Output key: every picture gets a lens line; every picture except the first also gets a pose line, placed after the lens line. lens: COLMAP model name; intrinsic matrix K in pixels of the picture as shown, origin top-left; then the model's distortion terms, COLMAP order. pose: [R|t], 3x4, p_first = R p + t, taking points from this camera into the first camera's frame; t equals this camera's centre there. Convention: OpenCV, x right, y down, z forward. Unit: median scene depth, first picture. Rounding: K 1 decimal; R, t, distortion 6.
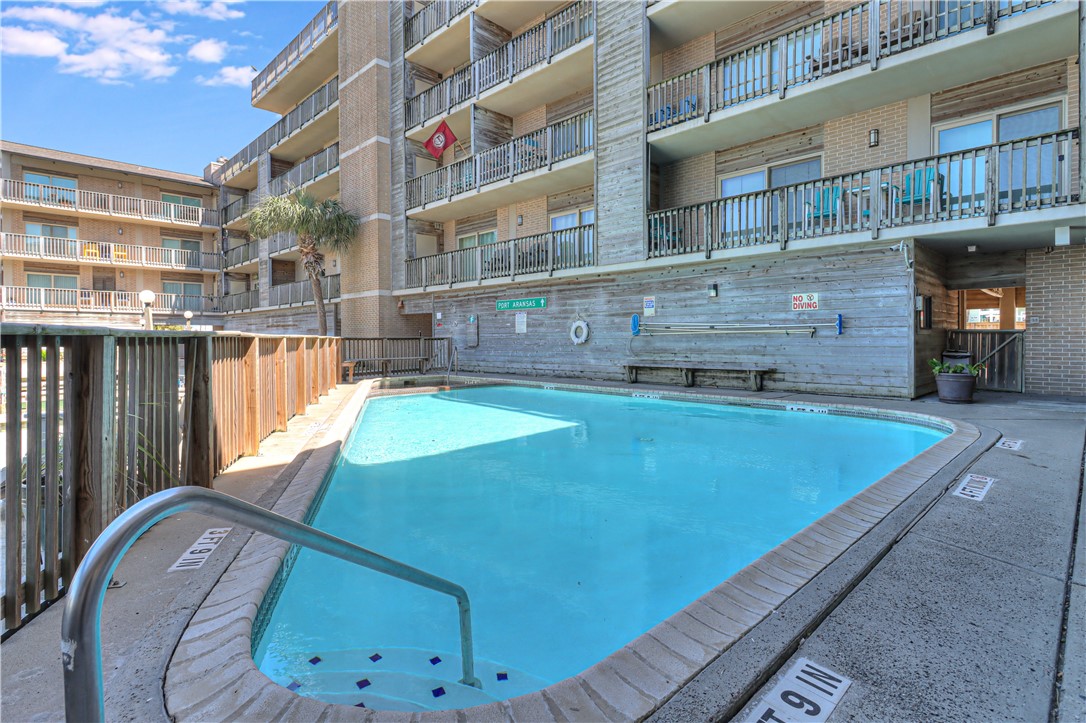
lens RADIAL K [[549.0, 0, 543.9], [0, 549.0, 350.6], [0, 0, 1]] dist [0.004361, 0.000648]
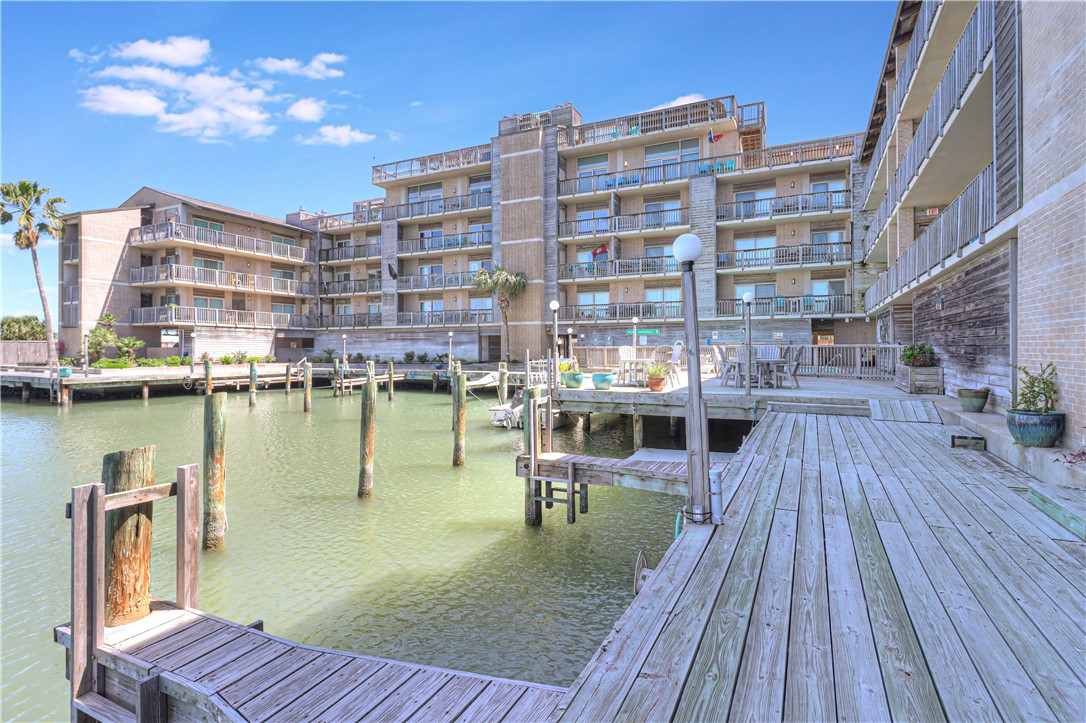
lens RADIAL K [[549.0, 0, 542.4], [0, 549.0, 357.3], [0, 0, 1]] dist [0.004361, 0.000648]
pose [[0.943499, -0.004418, 0.331345, -0.897100], [0.006414, 0.999967, -0.004930, 0.019263], [-0.331312, 0.006776, 0.943497, -0.730752]]
